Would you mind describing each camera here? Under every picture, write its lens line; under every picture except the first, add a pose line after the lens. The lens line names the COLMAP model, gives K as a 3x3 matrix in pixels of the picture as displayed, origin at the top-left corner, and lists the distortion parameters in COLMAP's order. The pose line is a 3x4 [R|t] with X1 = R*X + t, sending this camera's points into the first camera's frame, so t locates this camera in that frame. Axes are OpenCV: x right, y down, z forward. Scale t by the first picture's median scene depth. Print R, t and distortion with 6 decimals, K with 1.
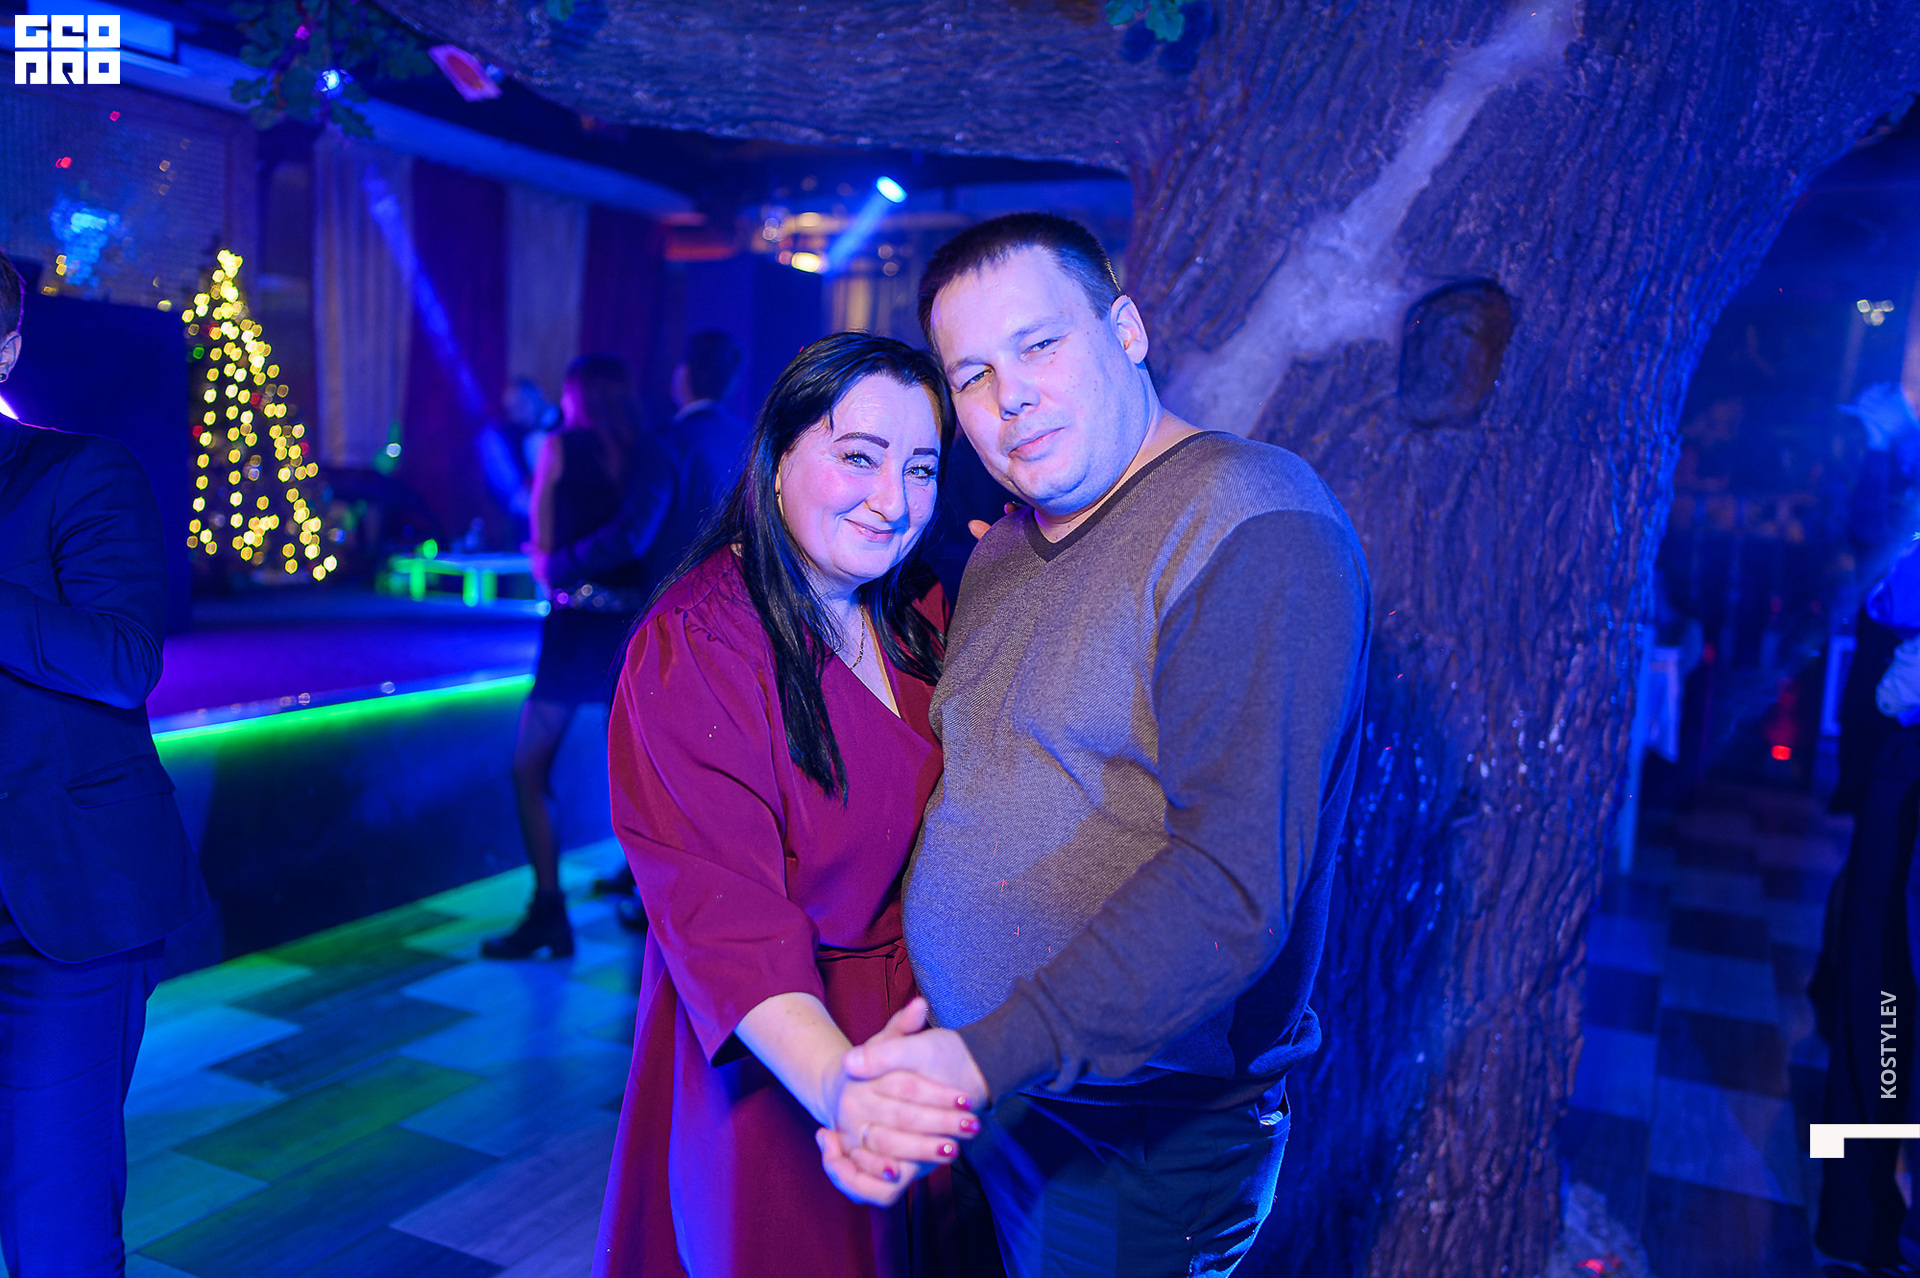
lens RADIAL K [[1531.9, 0, 956.1], [0, 1531.9, 639.8], [0, 0, 1]] dist [0.008303, -0.000504]
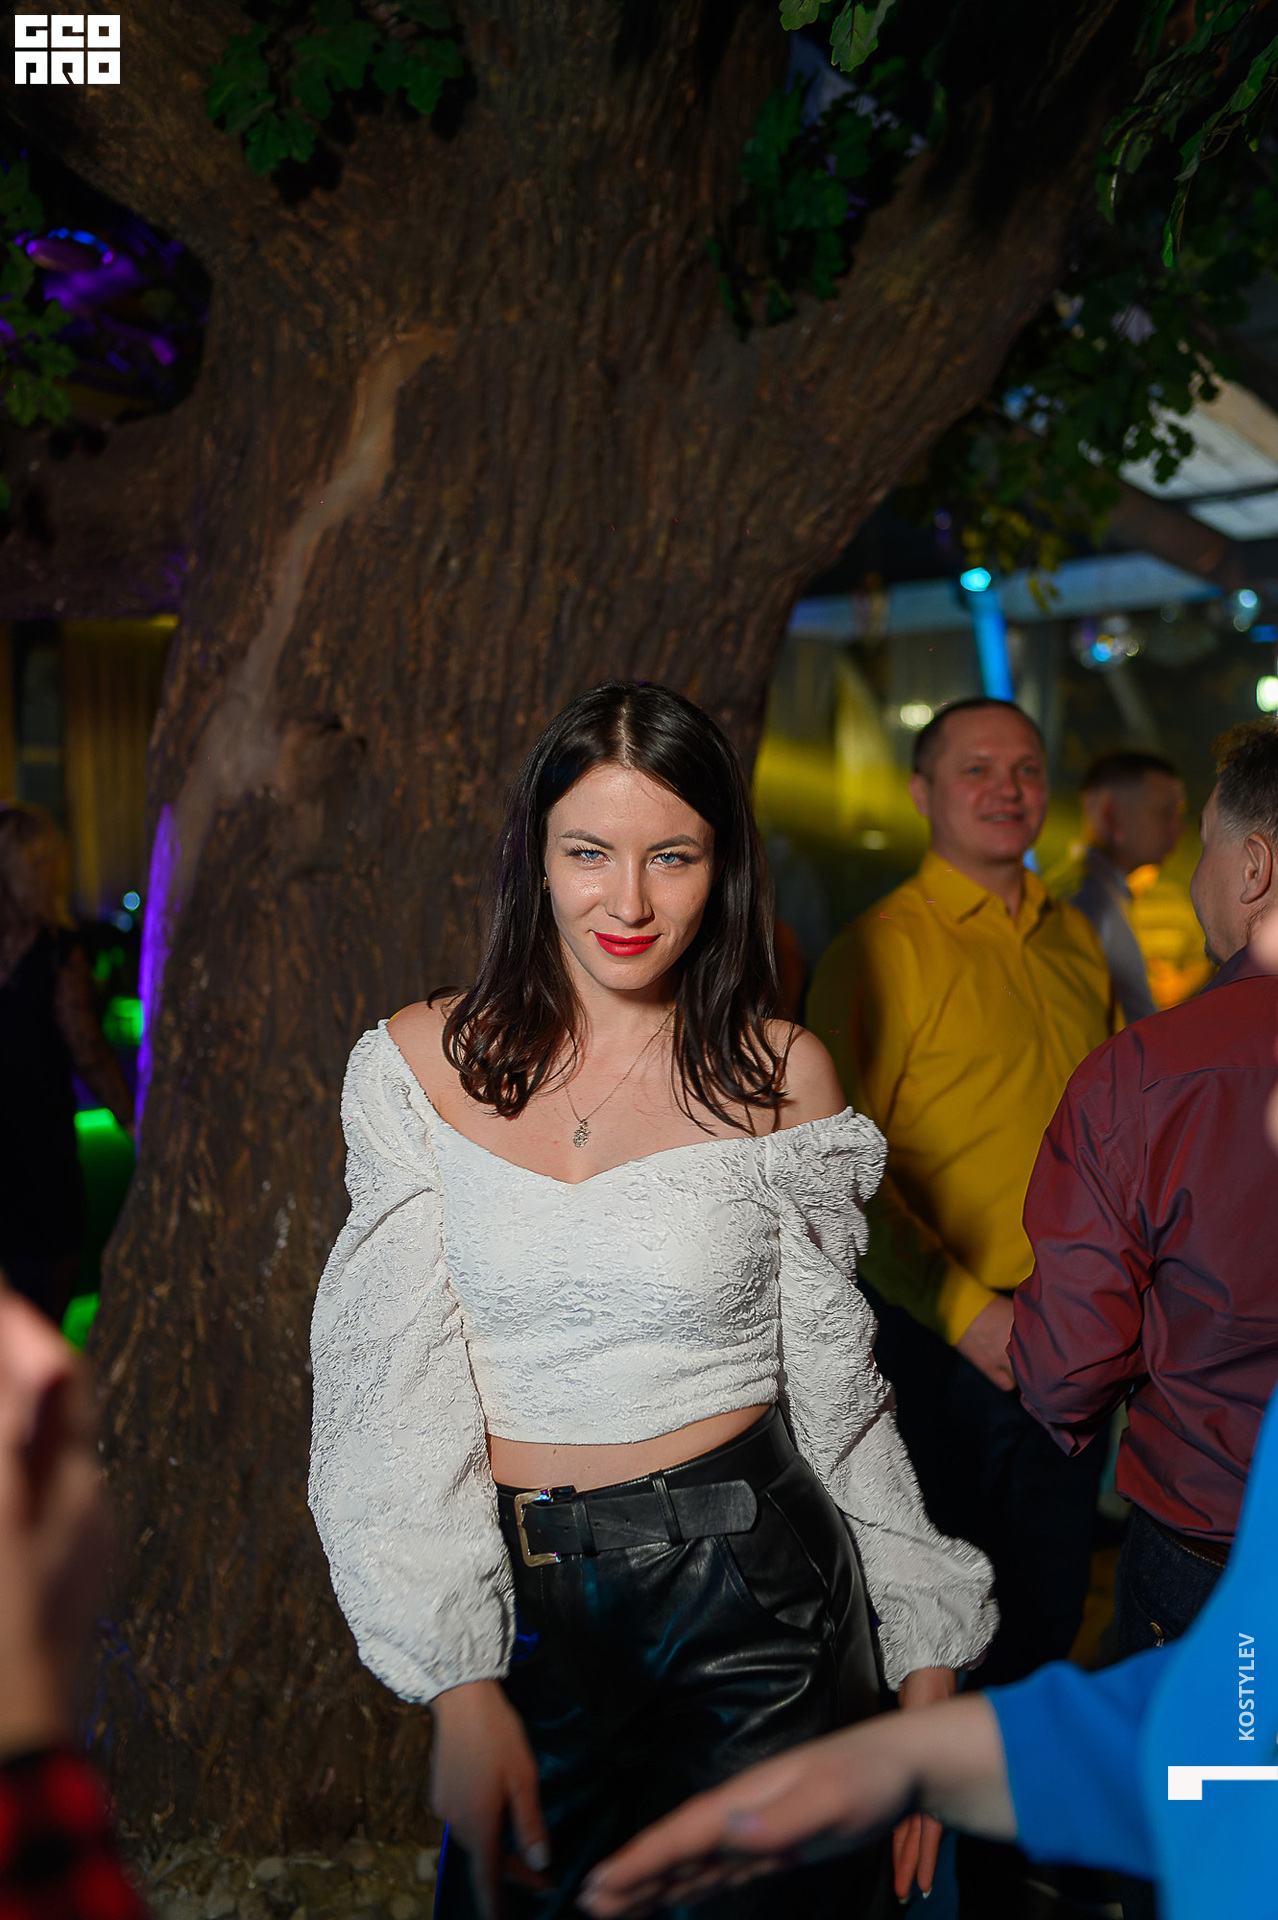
lens RADIAL K [[1531.9, 0, 636.0], [0, 1531.9, 963.9], [0, 0, 1]] dist [0.008303, -0.000504]
pose [[0.973376, -0.027953, -0.227505, 0.711786], [0.013084, 0.997694, -0.066602, -0.015436], [0.228842, 0.061852, 0.971497, 0.116857]]
